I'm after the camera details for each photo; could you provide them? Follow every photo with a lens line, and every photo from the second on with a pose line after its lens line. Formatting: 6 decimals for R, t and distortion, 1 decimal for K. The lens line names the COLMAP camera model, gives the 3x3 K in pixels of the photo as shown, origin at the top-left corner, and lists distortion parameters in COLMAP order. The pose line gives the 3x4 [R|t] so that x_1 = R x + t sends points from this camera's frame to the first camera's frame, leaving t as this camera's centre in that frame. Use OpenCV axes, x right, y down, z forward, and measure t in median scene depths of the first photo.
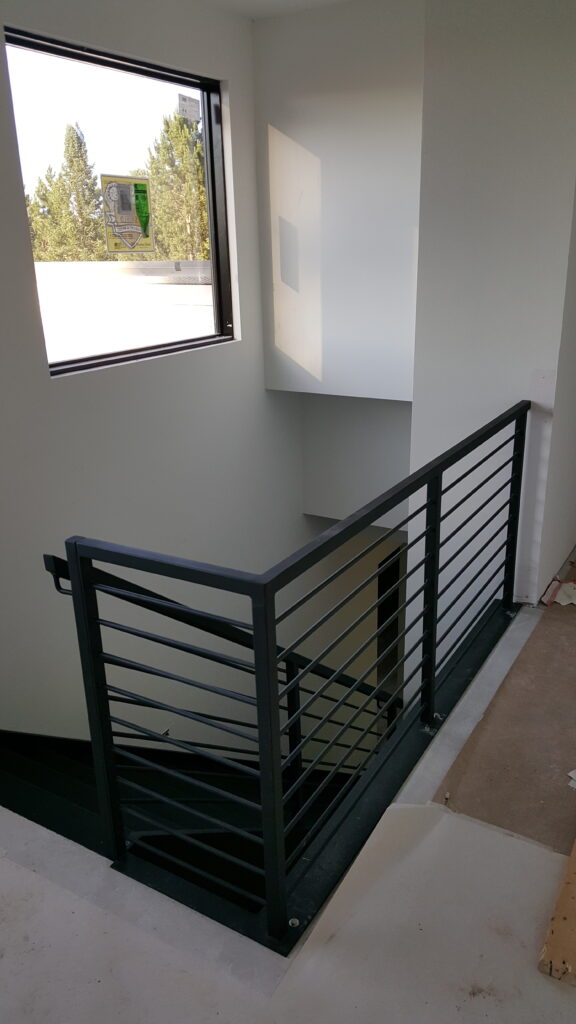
lens RADIAL K [[758.6, 0, 288.0], [0, 758.6, 512.0], [0, 0, 1]] dist [0.072018, -0.169227]
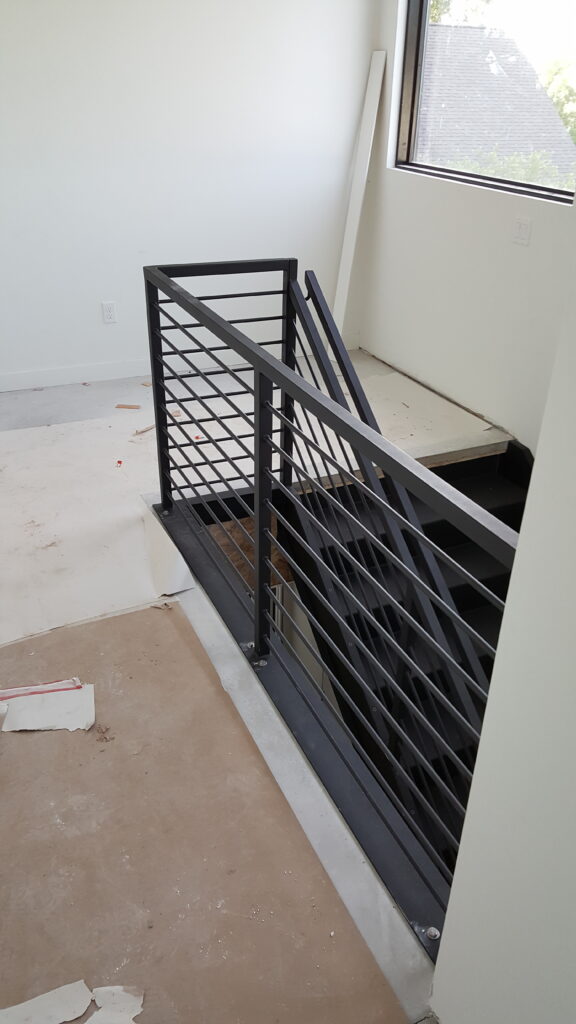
lens RADIAL K [[758.6, 0, 288.0], [0, 758.6, 512.0], [0, 0, 1]] dist [0.072018, -0.169227]
pose [[-0.565986, 0.420883, -0.708884, 0.741321], [-0.277356, 0.712531, 0.644494, -0.426100], [0.776359, 0.561388, -0.286549, 1.226061]]
